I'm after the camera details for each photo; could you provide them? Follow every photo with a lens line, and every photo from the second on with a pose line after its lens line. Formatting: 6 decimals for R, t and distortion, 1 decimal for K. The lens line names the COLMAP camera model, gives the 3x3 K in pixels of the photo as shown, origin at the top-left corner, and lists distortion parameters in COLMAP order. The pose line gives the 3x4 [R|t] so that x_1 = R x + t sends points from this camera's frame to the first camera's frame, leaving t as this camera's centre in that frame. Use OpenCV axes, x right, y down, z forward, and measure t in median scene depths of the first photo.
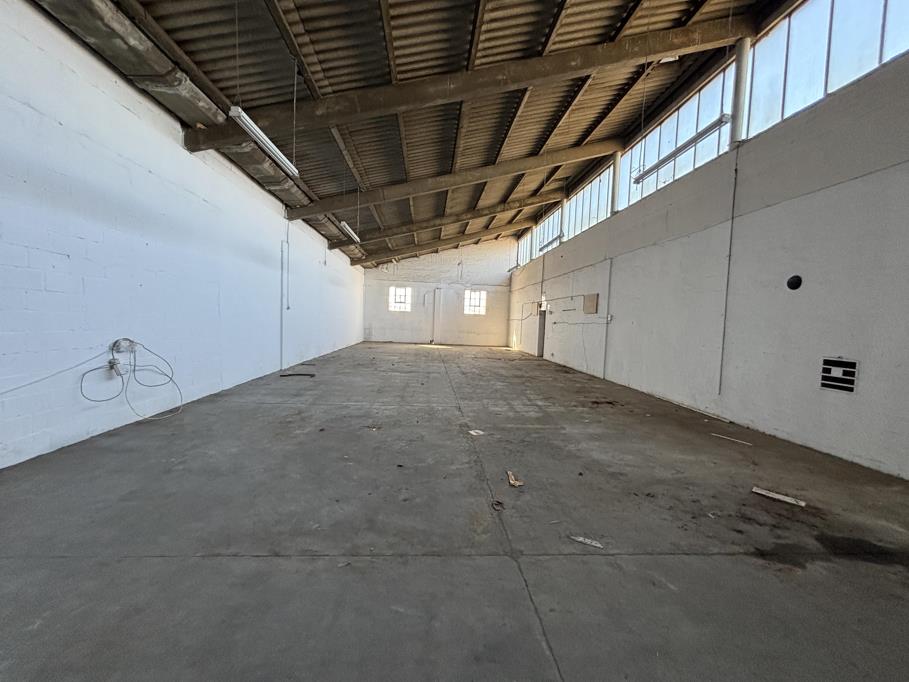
lens RADIAL K [[366.9, 0, 450.6], [0, 366.9, 338.6], [0, 0, 1]] dist [0.001443, 0.000277]
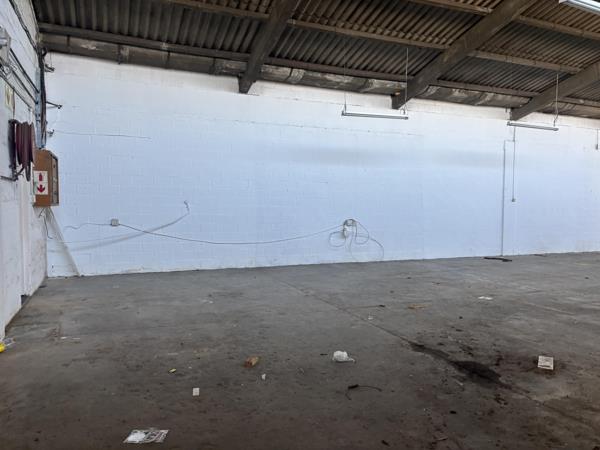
lens RADIAL K [[451.7, 0, 300.0], [0, 451.7, 225.0], [0, 0, 1]] dist [0.032347, -0.009012]
pose [[0.321233, 0.008971, -0.946958, 1.286817], [-0.046214, 0.998912, -0.006213, 0.055951], [0.945872, 0.045758, 0.321299, -0.059754]]
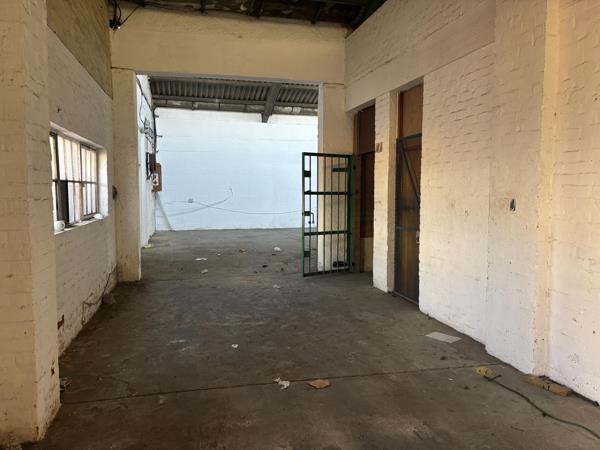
lens RADIAL K [[439.3, 0, 309.0], [0, 439.3, 224.3], [0, 0, 1]] dist [-0.005348, -0.005814]
pose [[0.201937, 0.038637, -0.978636, 2.584806], [-0.044956, 0.998534, 0.030147, 0.107128], [0.978366, 0.037908, 0.203378, 0.017692]]
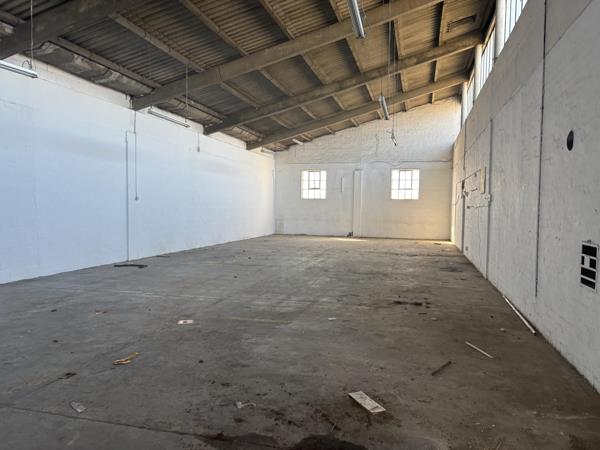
lens RADIAL K [[451.7, 0, 300.0], [0, 451.7, 225.0], [0, 0, 1]] dist [0.032347, -0.009012]
pose [[0.947424, -0.012745, -0.319726, 0.739749], [0.006978, 0.999792, -0.019176, 0.029078], [0.319904, 0.015936, 0.947316, -0.029745]]
